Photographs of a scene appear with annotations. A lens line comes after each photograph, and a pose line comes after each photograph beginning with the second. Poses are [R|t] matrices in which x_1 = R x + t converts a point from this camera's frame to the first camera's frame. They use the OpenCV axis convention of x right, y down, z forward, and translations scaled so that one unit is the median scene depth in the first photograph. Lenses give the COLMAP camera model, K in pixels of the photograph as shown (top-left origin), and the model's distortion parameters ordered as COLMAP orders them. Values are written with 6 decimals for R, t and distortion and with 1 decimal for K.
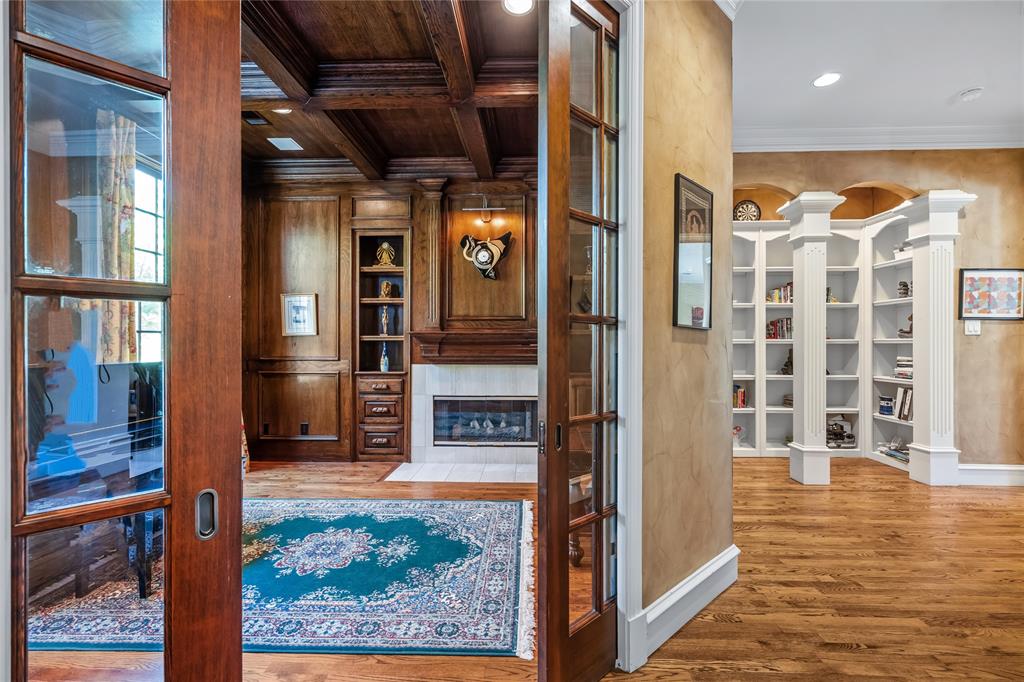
lens RADIAL K [[434.3, 0, 522.1], [0, 434.3, 341.6], [0, 0, 1]] dist [-0.003637, 0.001785]
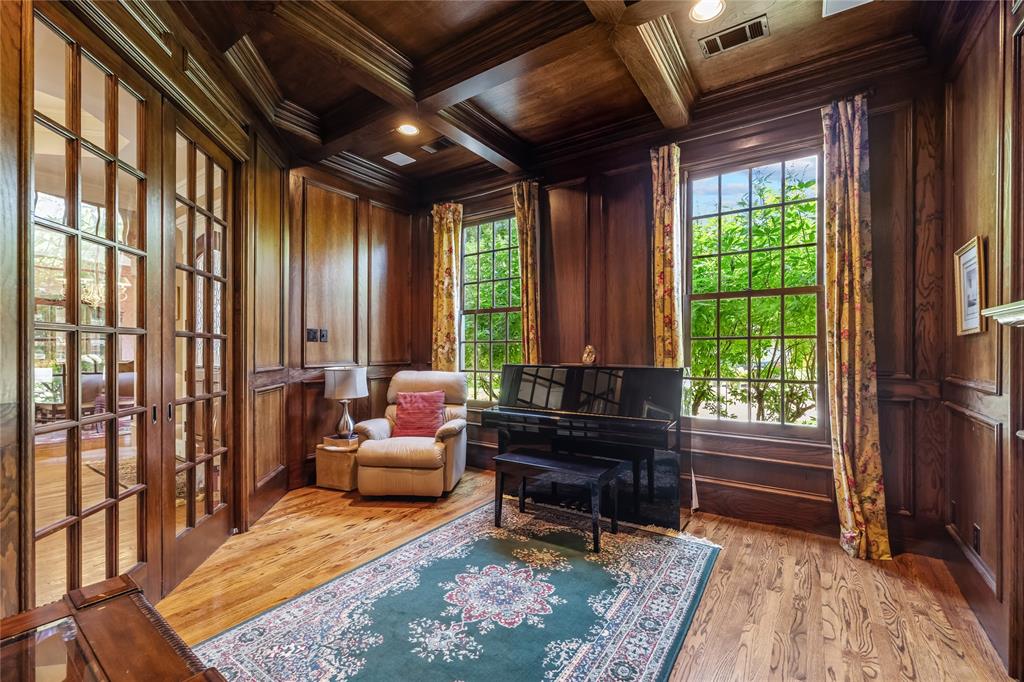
lens RADIAL K [[431.6, 0, 518.2], [0, 431.6, 349.7], [0, 0, 1]] dist [-0.004564, -0.000154]
pose [[-0.540005, -0.001380, -0.841661, 0.136038], [0.002600, 0.999991, -0.003308, 0.003376], [0.841658, -0.003975, -0.539997, 0.838486]]
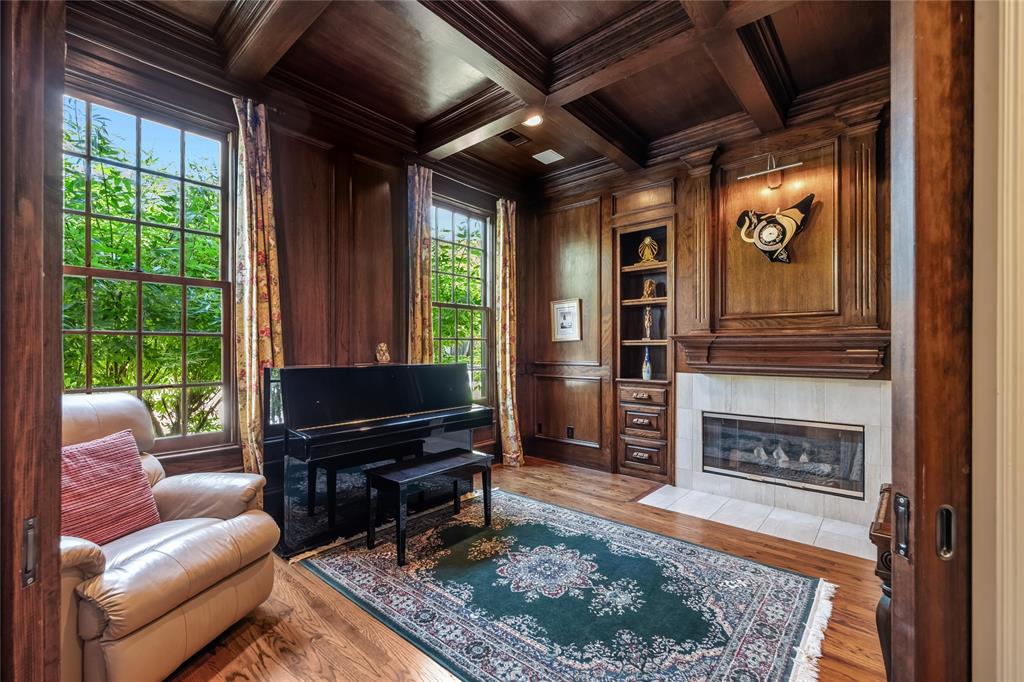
lens RADIAL K [[434.3, 0, 518.4], [0, 434.3, 346.2], [0, 0, 1]] dist [-0.003637, 0.001785]
pose [[0.772738, -0.004632, -0.634708, 0.053193], [0.003103, 0.999989, -0.003519, 0.001839], [0.634718, 0.000750, 0.772744, 0.134302]]
